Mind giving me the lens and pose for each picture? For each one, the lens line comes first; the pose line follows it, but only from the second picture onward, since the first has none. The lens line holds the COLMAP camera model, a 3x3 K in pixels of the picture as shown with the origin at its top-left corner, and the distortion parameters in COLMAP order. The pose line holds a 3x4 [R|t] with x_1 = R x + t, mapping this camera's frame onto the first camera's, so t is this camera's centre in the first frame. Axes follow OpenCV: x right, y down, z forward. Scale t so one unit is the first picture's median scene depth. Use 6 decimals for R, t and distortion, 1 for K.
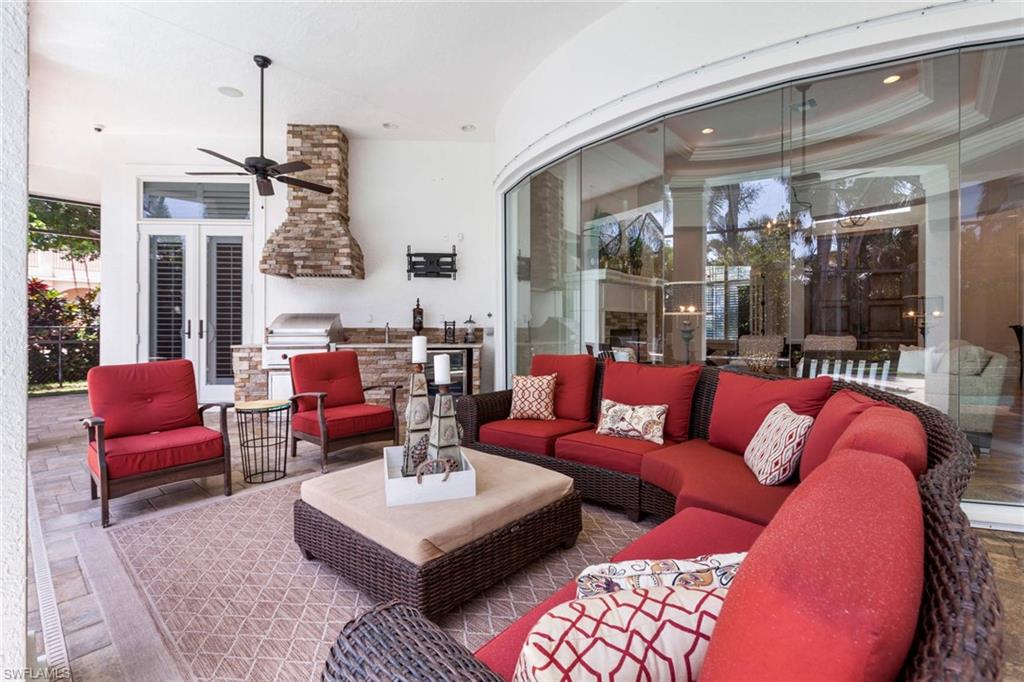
lens RADIAL K [[477.4, 0, 510.3], [0, 477.4, 332.1], [0, 0, 1]] dist [0.000373, 0.000784]
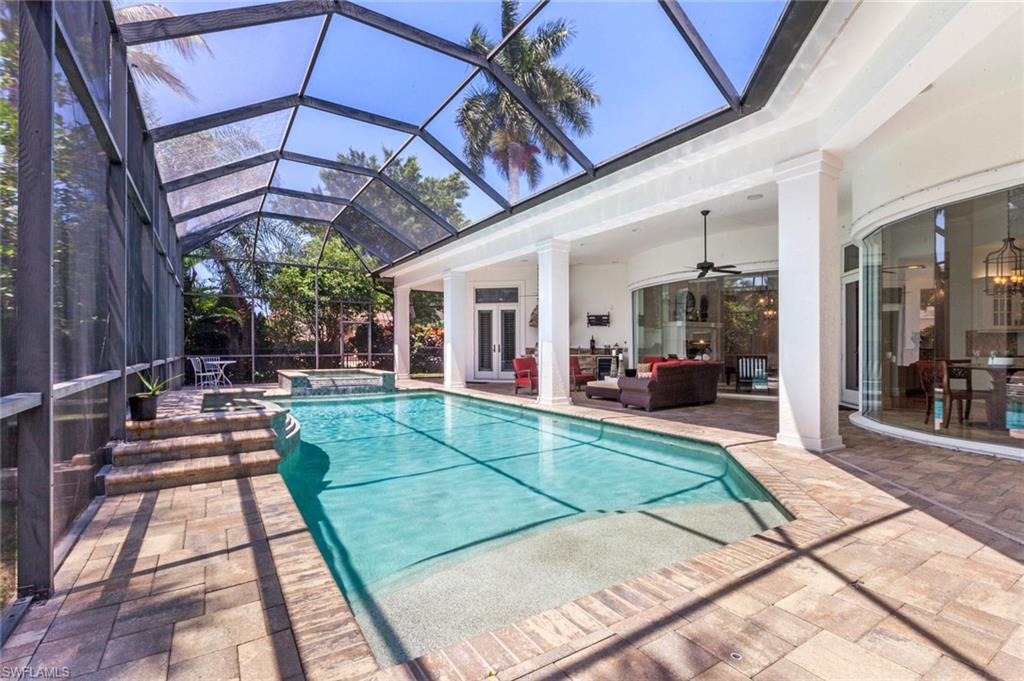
lens RADIAL K [[477.4, 0, 508.9], [0, 477.4, 349.4], [0, 0, 1]] dist [0.000373, 0.000784]
pose [[0.969902, -0.006528, -0.243408, -0.027776], [0.003458, 0.999909, -0.013036, 0.024088], [0.243471, 0.011802, 0.969836, -1.288291]]
